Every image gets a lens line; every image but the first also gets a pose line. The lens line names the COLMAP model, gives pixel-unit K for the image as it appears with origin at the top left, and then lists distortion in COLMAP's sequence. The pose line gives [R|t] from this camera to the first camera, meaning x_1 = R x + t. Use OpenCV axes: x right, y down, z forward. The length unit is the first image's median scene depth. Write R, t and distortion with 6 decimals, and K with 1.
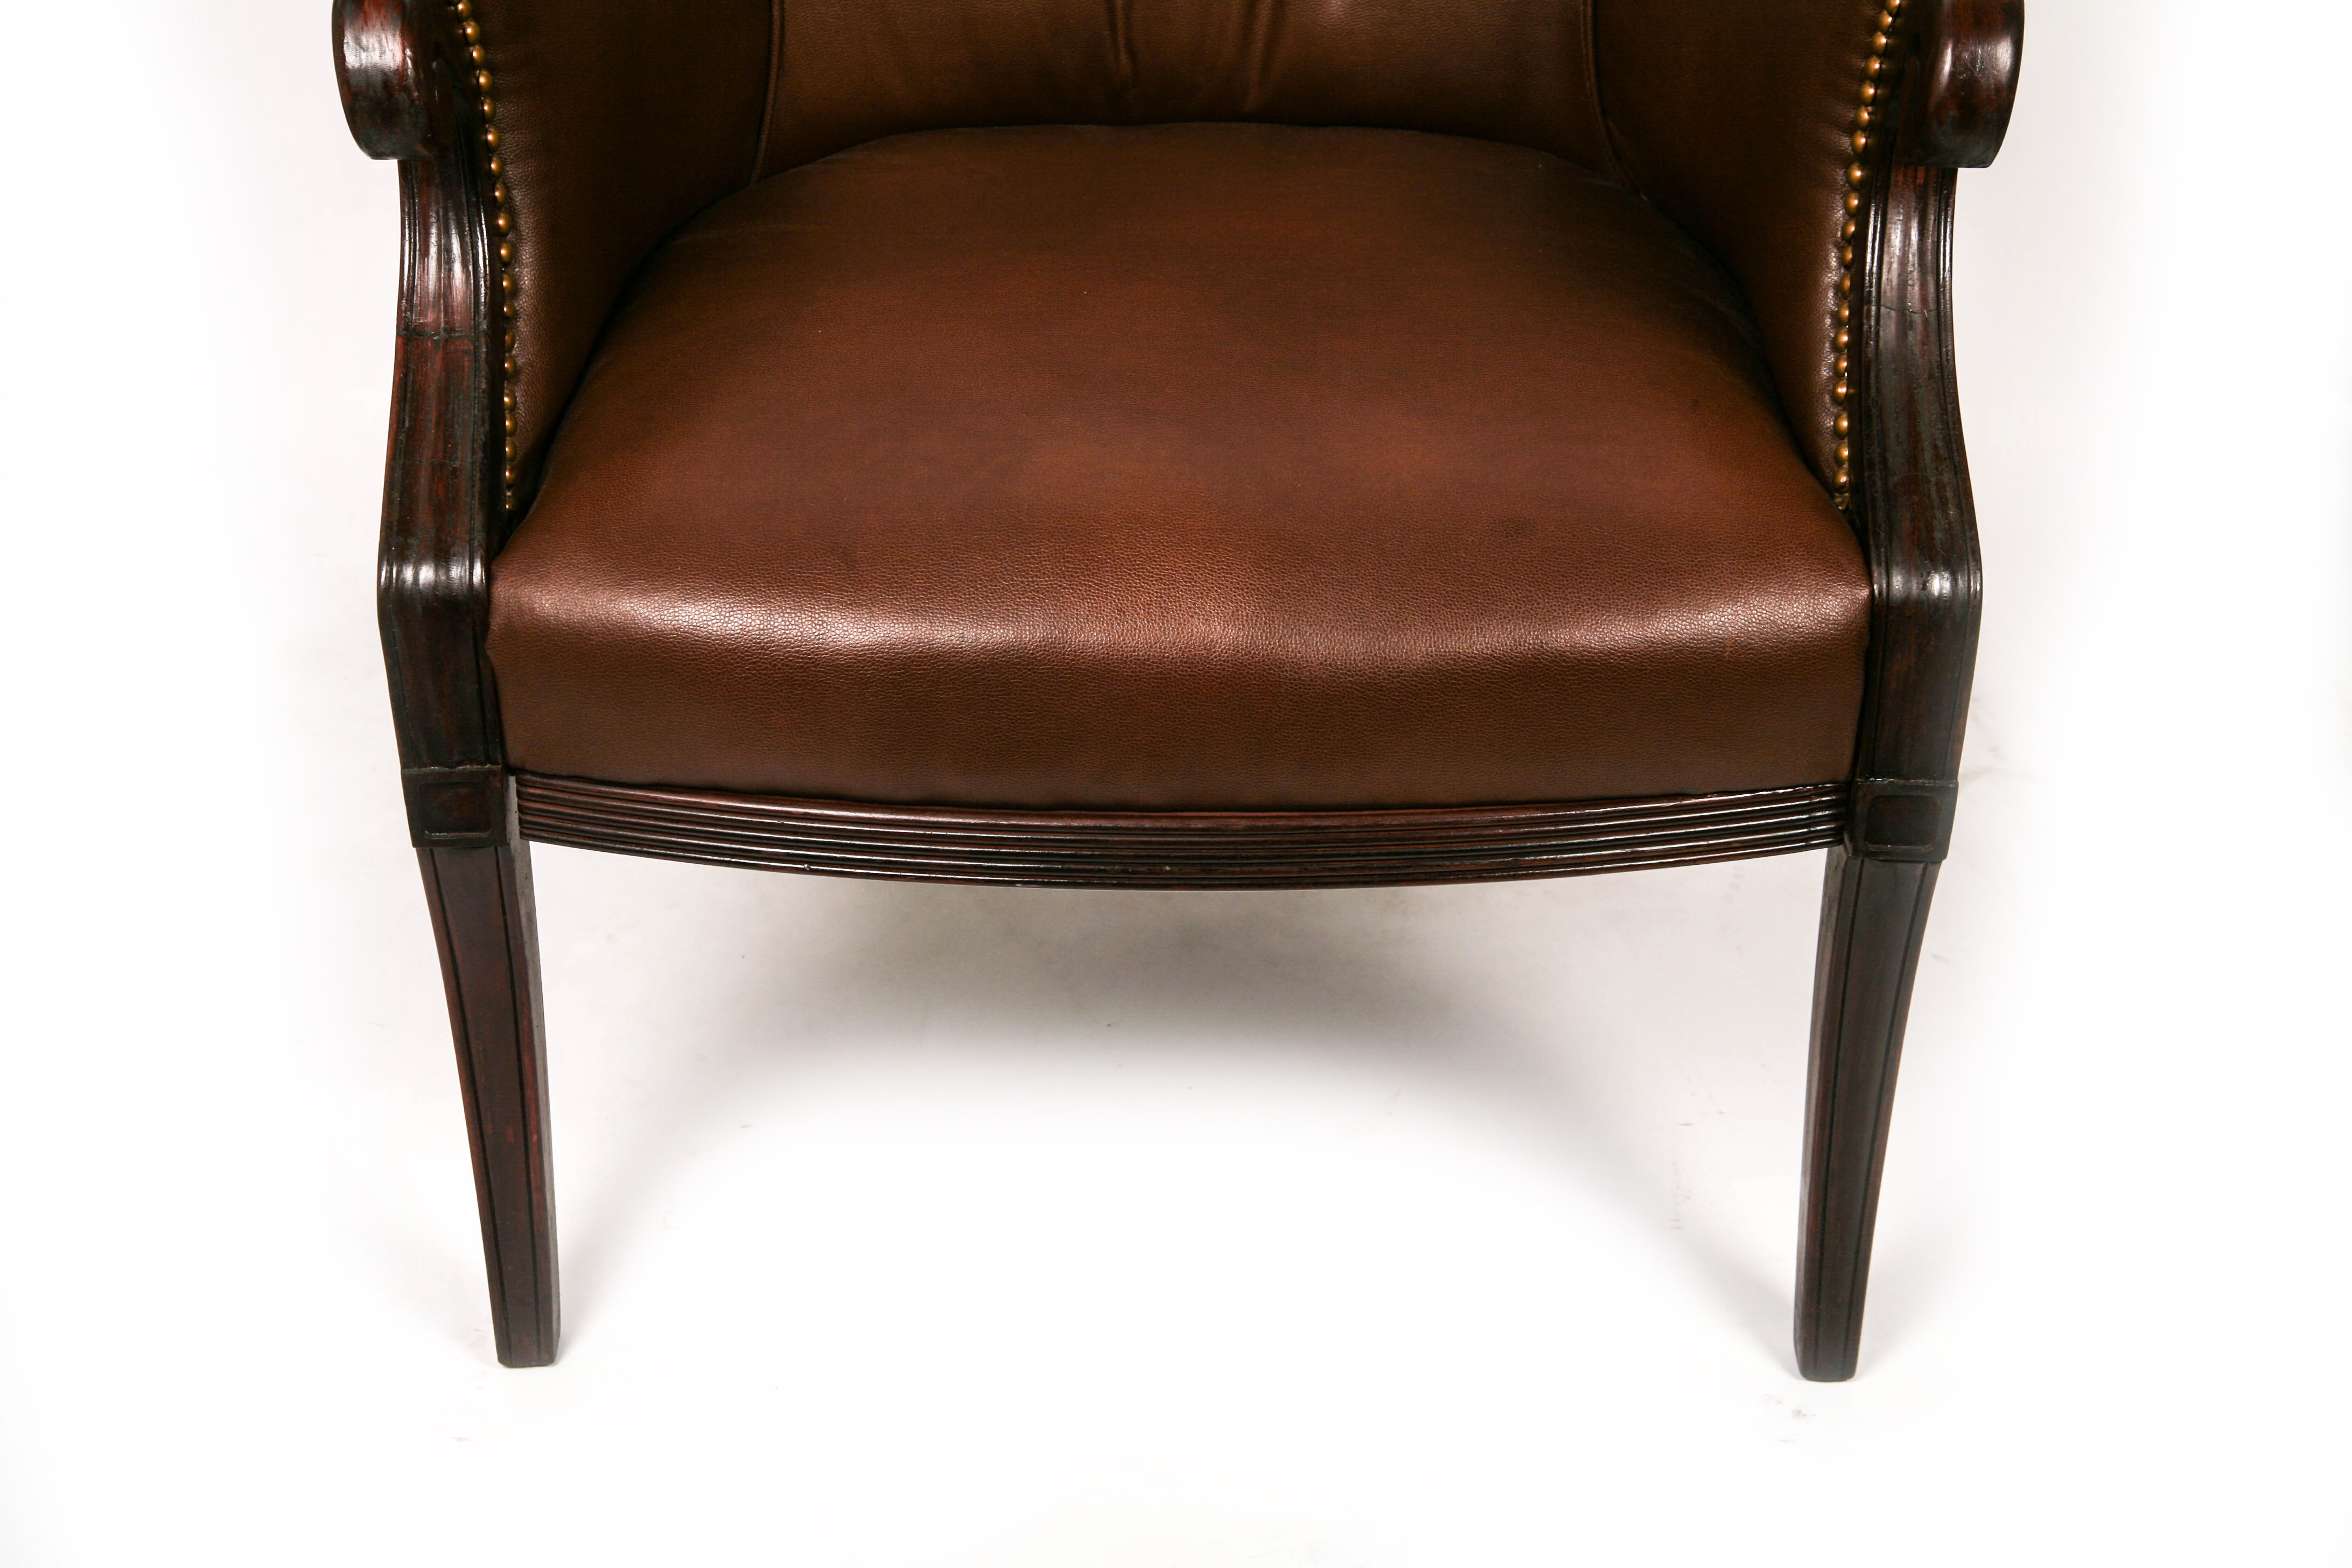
lens RADIAL K [[3382.0, 0, 1173.4], [0, 3382.0, 805.4], [0, 0, 1]] dist [0.044567, 0.000000]
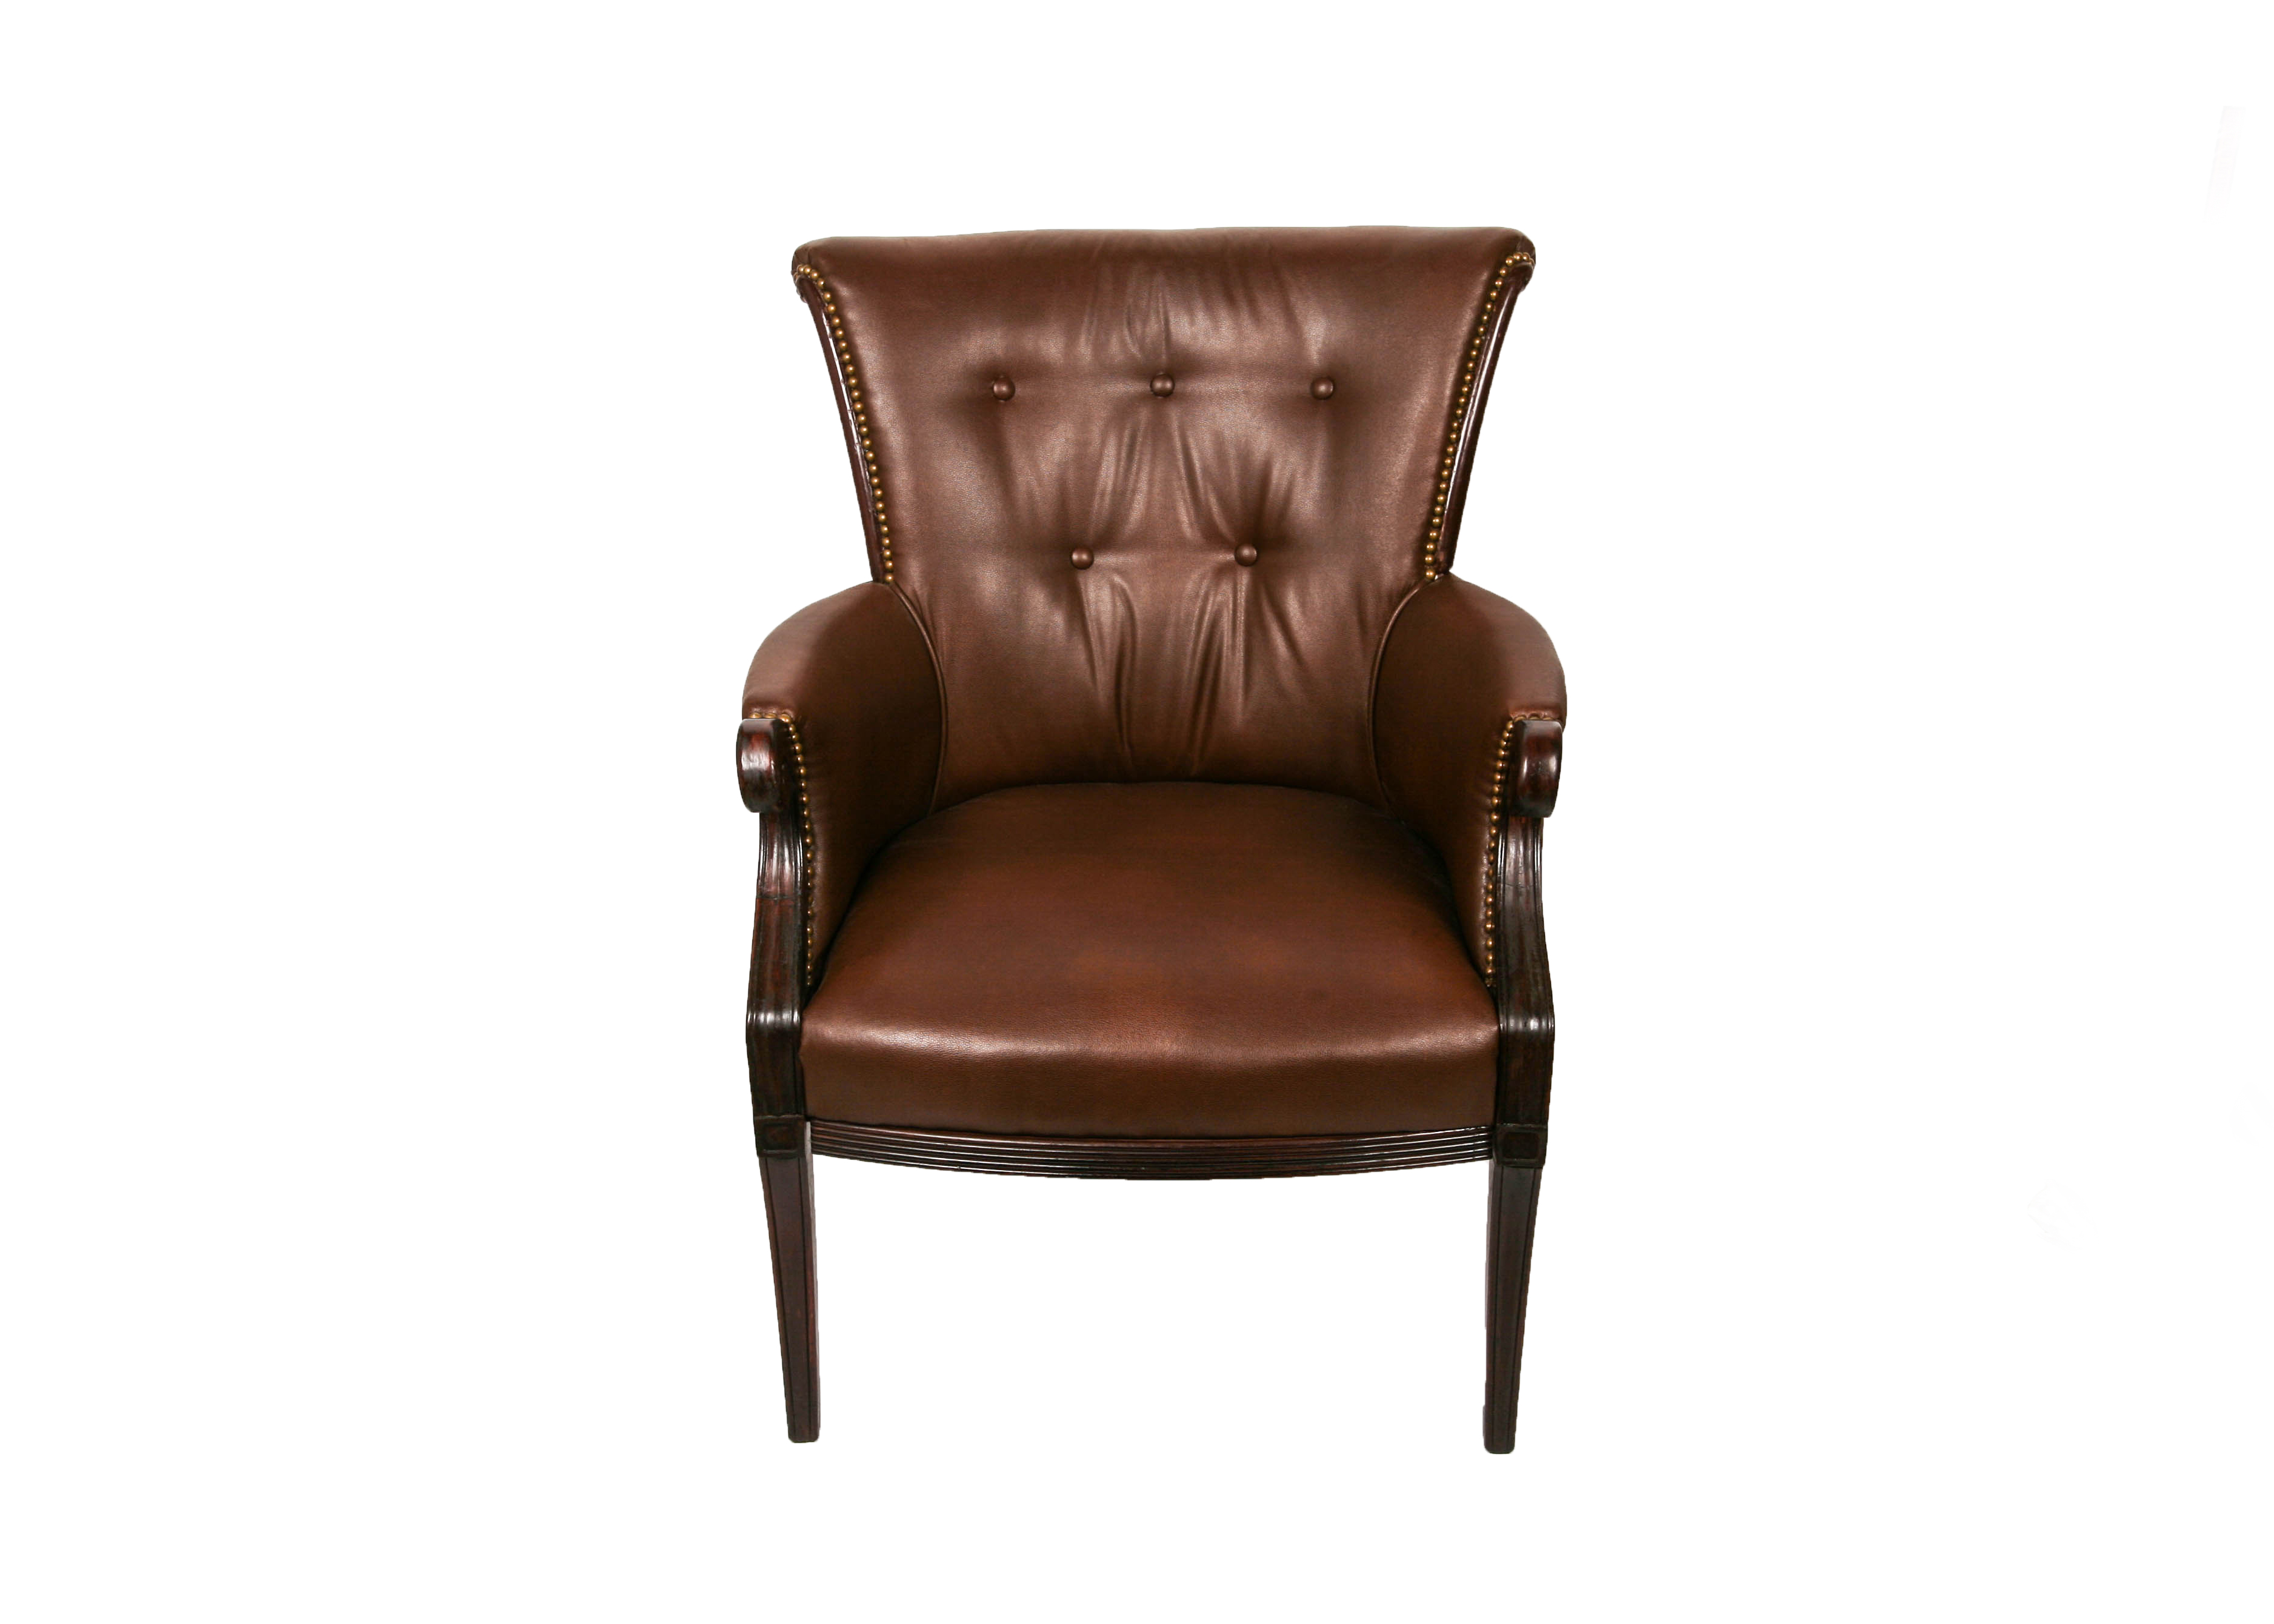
lens RADIAL K [[2578.8, 0, 1143.1], [0, 2578.8, 819.2], [0, 0, 1]] dist [-0.025502, 0.000000]
pose [[0.999858, 0.000875, -0.016829, 0.022837], [-0.003534, 0.987333, -0.158619, 0.054658], [0.016477, 0.158656, 0.987196, -0.494000]]
